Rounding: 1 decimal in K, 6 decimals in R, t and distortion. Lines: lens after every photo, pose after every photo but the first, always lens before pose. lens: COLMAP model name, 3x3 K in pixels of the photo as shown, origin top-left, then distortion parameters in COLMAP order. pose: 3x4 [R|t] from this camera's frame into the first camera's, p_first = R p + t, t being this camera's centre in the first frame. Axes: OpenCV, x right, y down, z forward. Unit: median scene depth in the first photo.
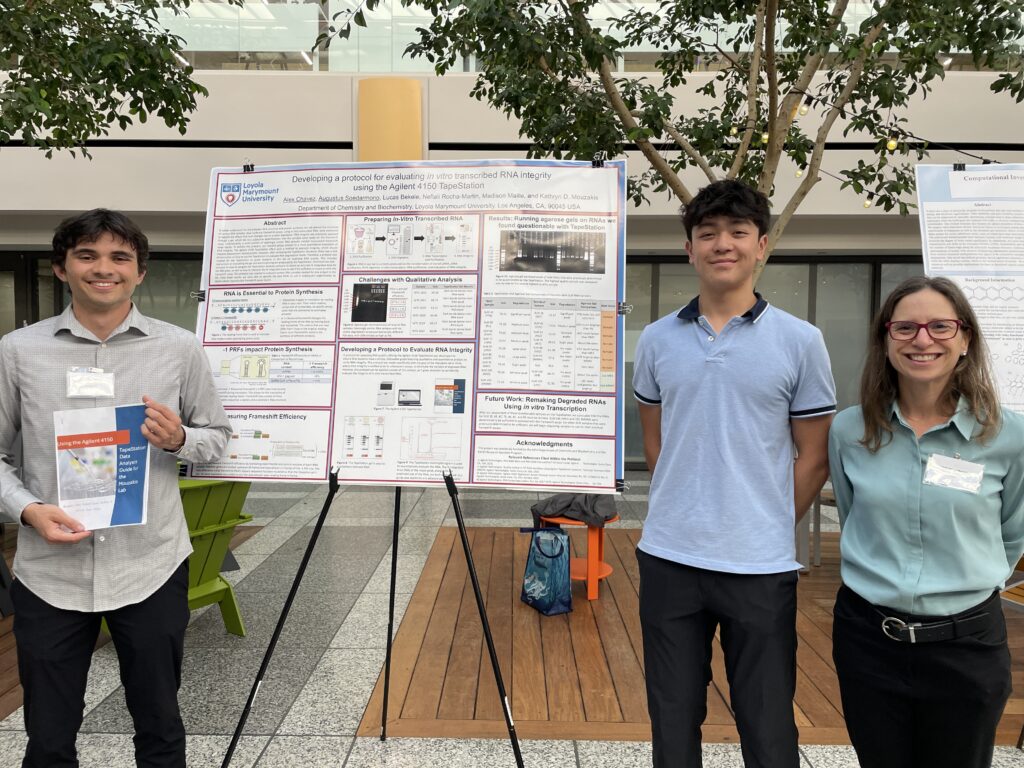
lens RADIAL K [[751.5, 0, 512.0], [0, 751.5, 384.0], [0, 0, 1]] dist [-0.007148, -0.001705]
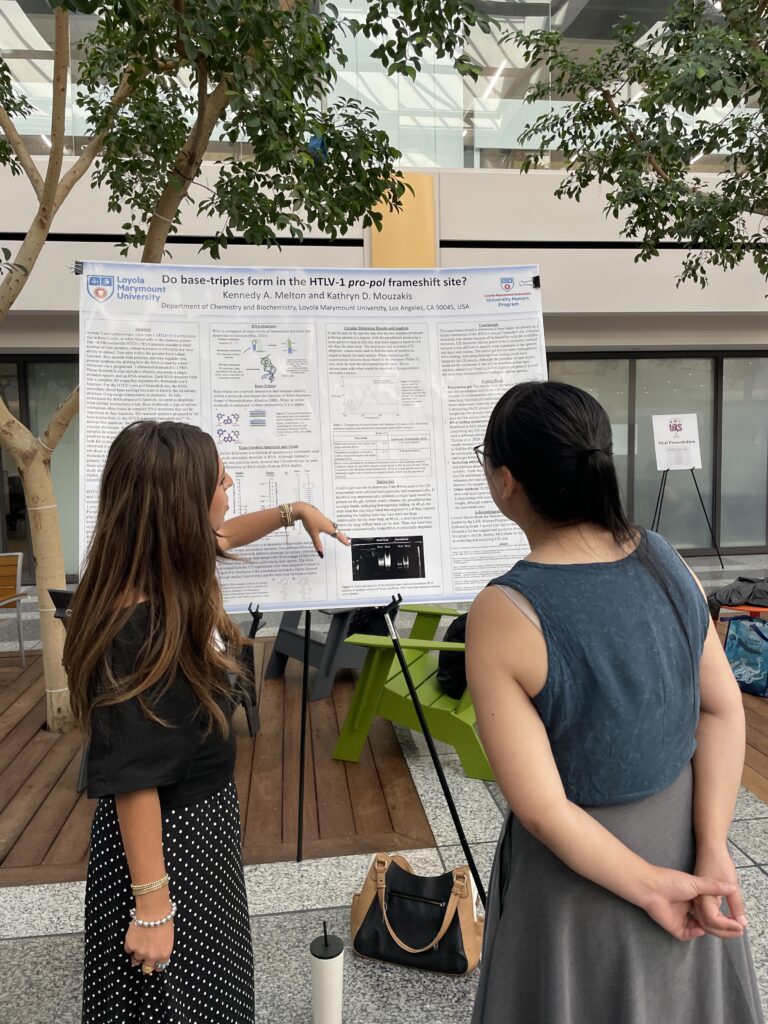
lens RADIAL K [[775.3, 0, 384.0], [0, 775.3, 512.0], [0, 0, 1]] dist [-0.041972, -0.001400]
pose [[0.990539, -0.036483, 0.132290, -0.205870], [0.031810, 0.998799, 0.037274, -0.004191], [-0.133491, -0.032713, 0.990510, 0.000756]]
